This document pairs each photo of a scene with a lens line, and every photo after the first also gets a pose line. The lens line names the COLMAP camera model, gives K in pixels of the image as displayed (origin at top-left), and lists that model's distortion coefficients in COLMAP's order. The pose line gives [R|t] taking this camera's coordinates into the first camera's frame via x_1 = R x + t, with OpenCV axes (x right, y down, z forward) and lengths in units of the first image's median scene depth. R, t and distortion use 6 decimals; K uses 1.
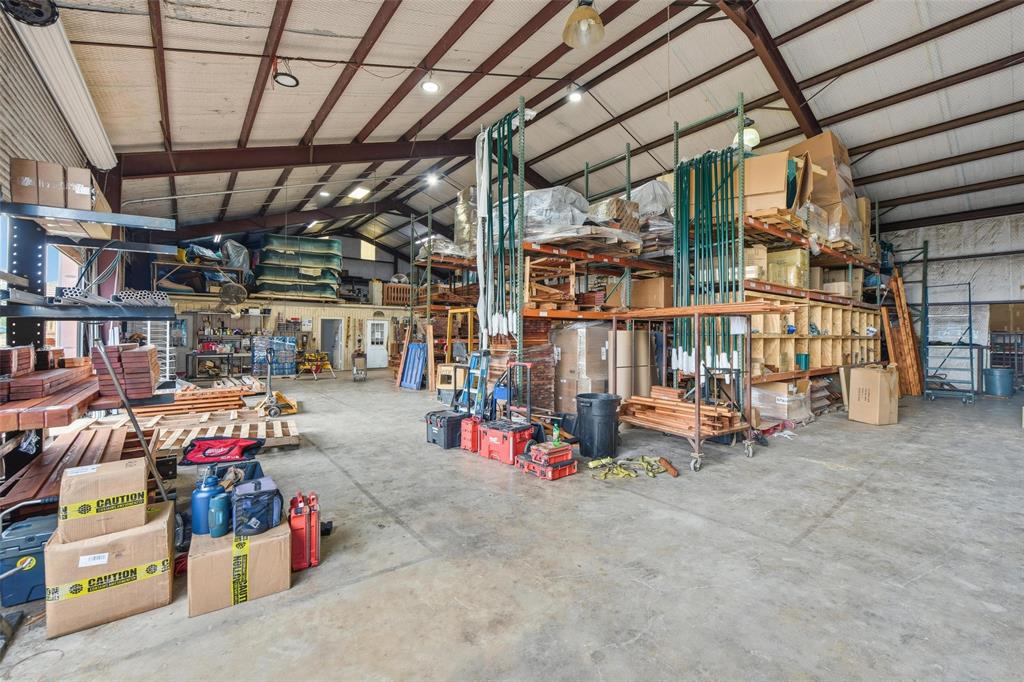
lens RADIAL K [[413.4, 0, 512.0], [0, 413.4, 336.3], [0, 0, 1]] dist [-0.001999, -0.000116]
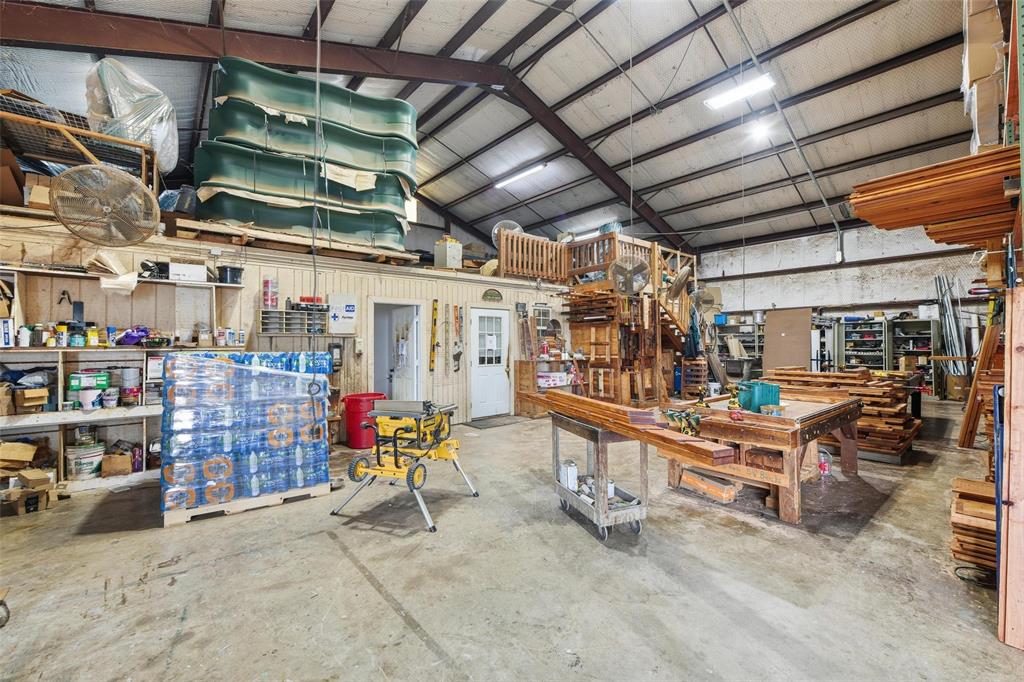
lens RADIAL K [[413.4, 0, 511.7], [0, 413.4, 342.1], [0, 0, 1]] dist [-0.001999, -0.000116]
pose [[0.999316, -0.009085, 0.035846, -0.353654], [0.009088, 0.999959, 0.000074, -0.003409], [-0.035845, 0.000252, 0.999357, 0.616023]]
